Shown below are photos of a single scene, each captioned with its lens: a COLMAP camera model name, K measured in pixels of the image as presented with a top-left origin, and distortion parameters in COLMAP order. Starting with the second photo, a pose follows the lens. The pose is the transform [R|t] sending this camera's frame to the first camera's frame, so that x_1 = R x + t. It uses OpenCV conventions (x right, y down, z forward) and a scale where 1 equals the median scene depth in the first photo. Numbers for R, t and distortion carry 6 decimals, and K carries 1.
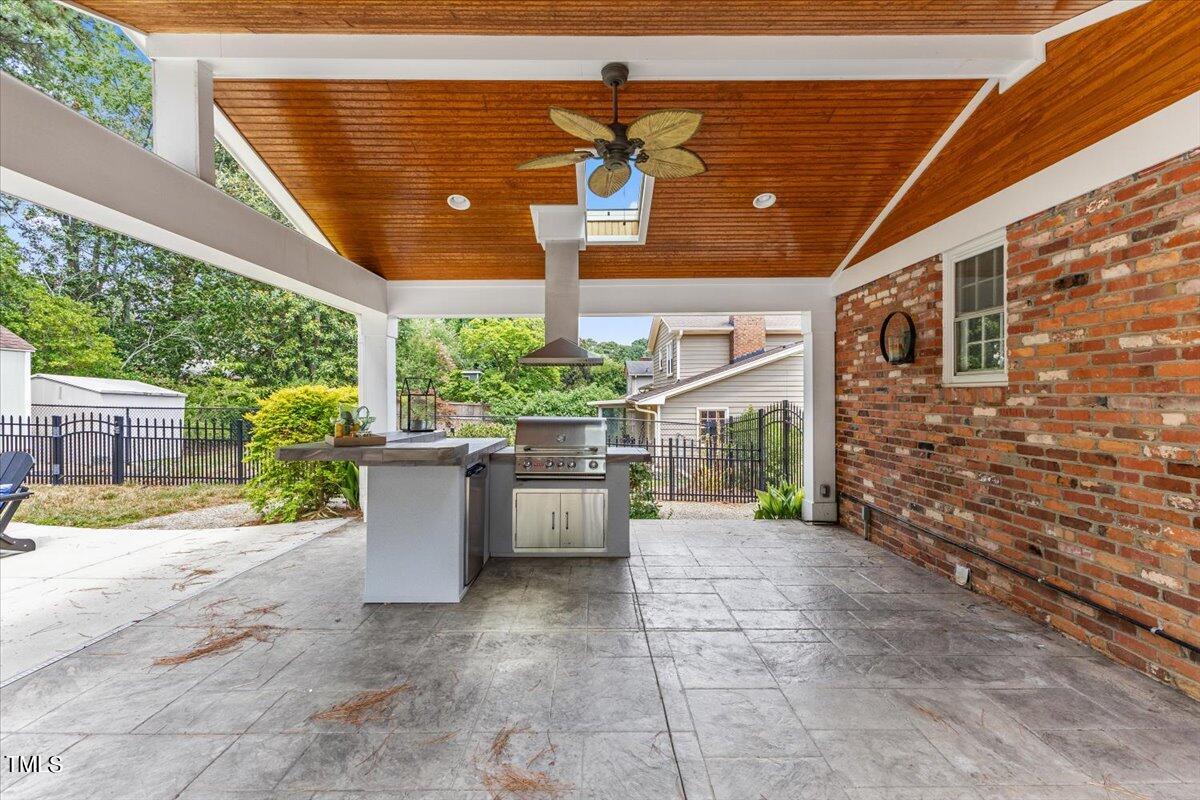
lens RADIAL K [[517.7, 0, 602.0], [0, 517.7, 397.0], [0, 0, 1]] dist [0.012734, -0.000005]
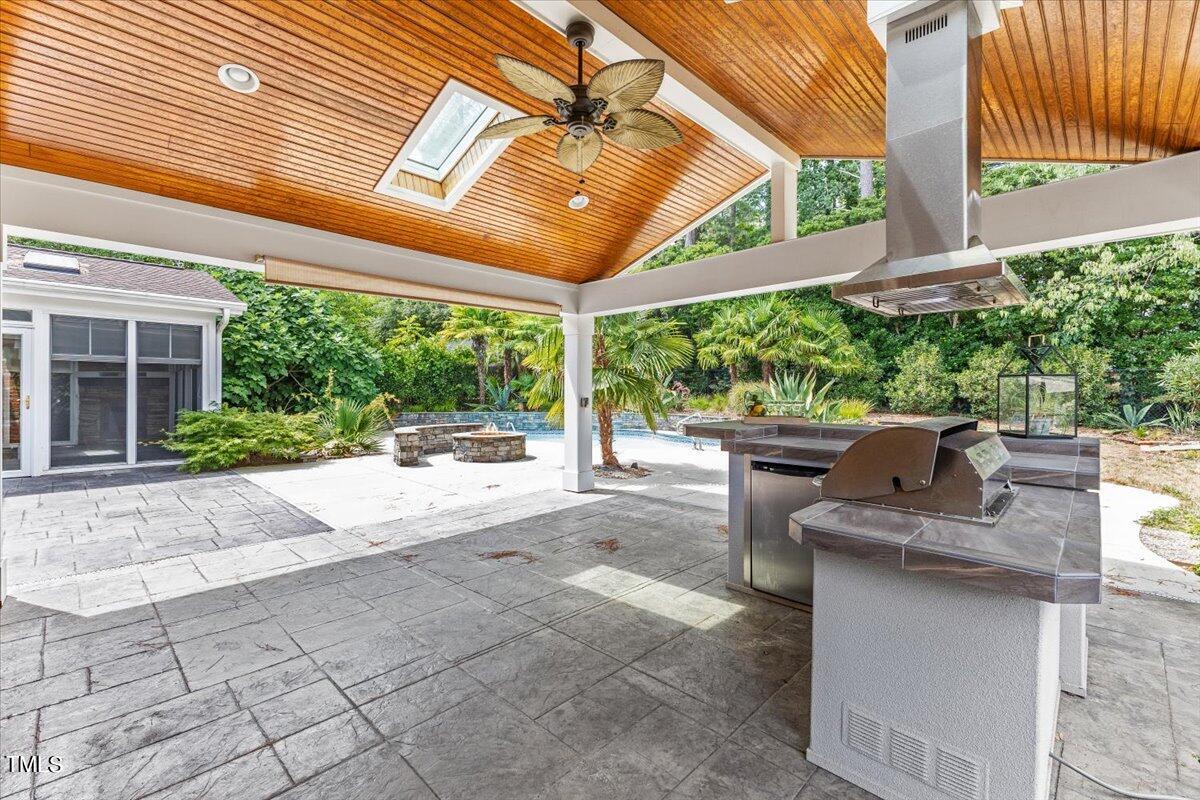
lens RADIAL K [[517.7, 0, 602.0], [0, 517.7, 397.0], [0, 0, 1]] dist [0.012734, -0.000005]
pose [[-0.702832, 0.006305, -0.711328, 0.734830], [-0.002231, 0.999936, 0.011068, 0.020561], [0.711352, 0.009366, -0.702773, 1.864035]]
